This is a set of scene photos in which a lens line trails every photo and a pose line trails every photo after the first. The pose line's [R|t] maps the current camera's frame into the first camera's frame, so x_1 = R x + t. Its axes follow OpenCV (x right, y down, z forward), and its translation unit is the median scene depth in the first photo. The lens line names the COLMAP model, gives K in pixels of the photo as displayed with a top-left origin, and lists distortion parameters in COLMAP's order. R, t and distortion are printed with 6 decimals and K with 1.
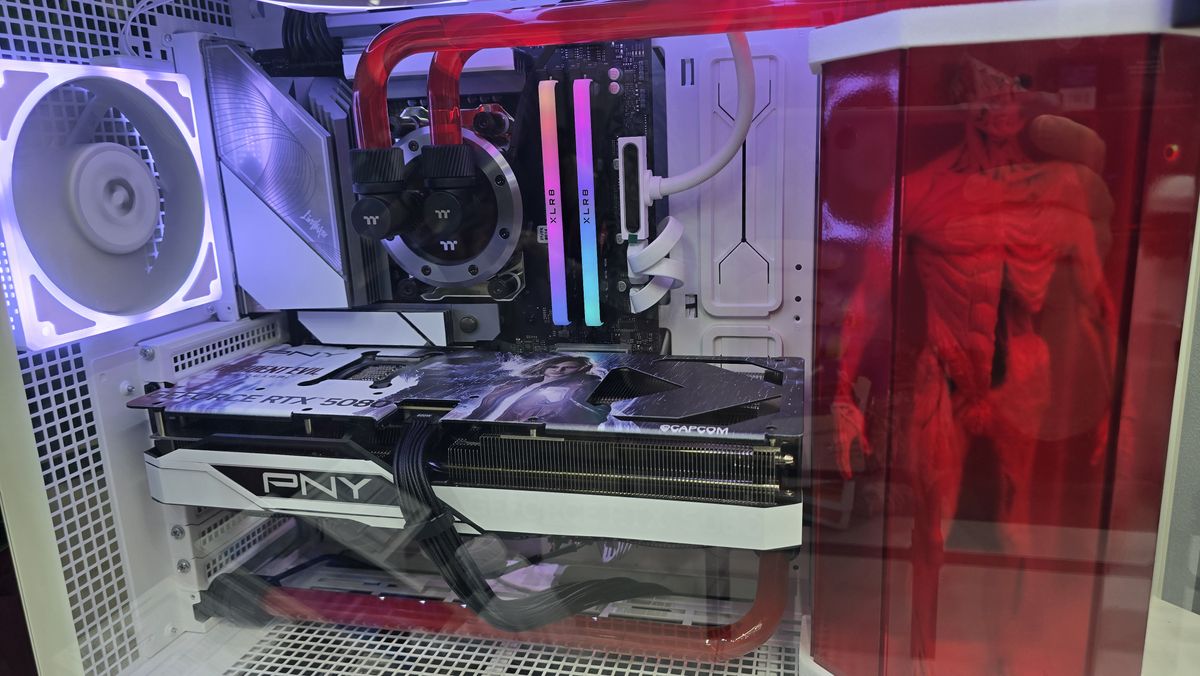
lens RADIAL K [[824.5, 0, 600.0], [0, 824.5, 338.0], [0, 0, 1]] dist [-0.003002, -0.002751]
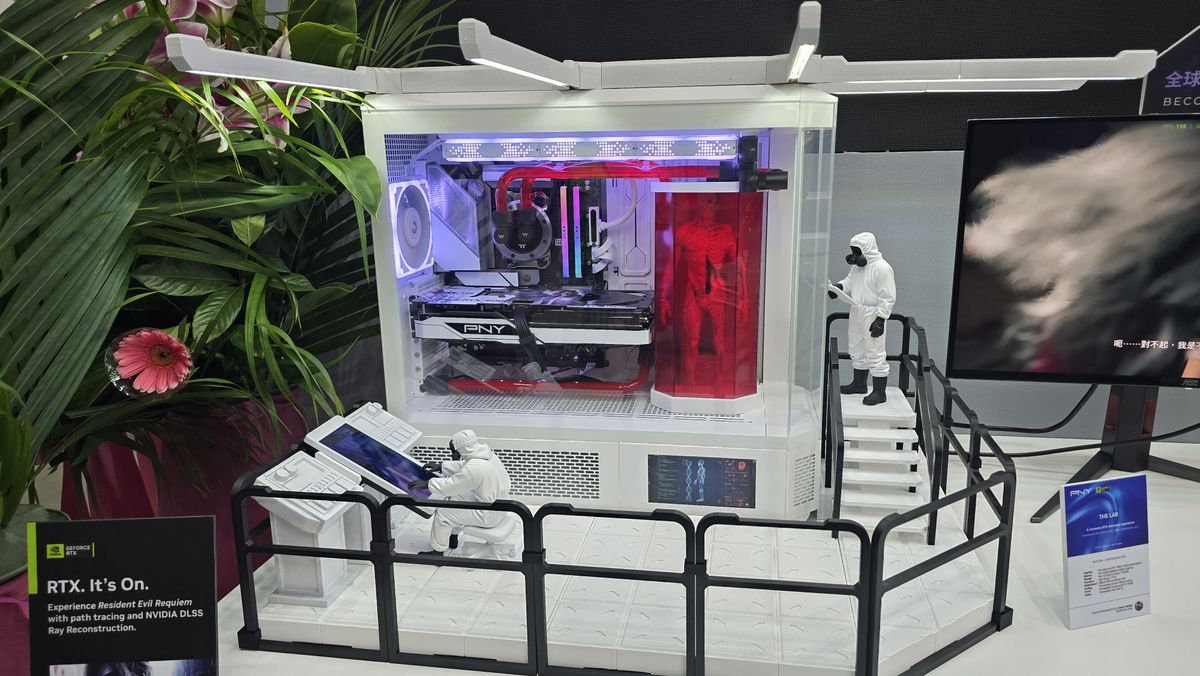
lens RADIAL K [[824.5, 0, 600.0], [0, 824.5, 338.0], [0, 0, 1]] dist [-0.003002, -0.002751]
pose [[0.996771, 0.009524, 0.079734, -0.149996], [-0.009517, 0.999955, -0.000462, 0.181425], [-0.079735, -0.000298, 0.996816, -1.656288]]
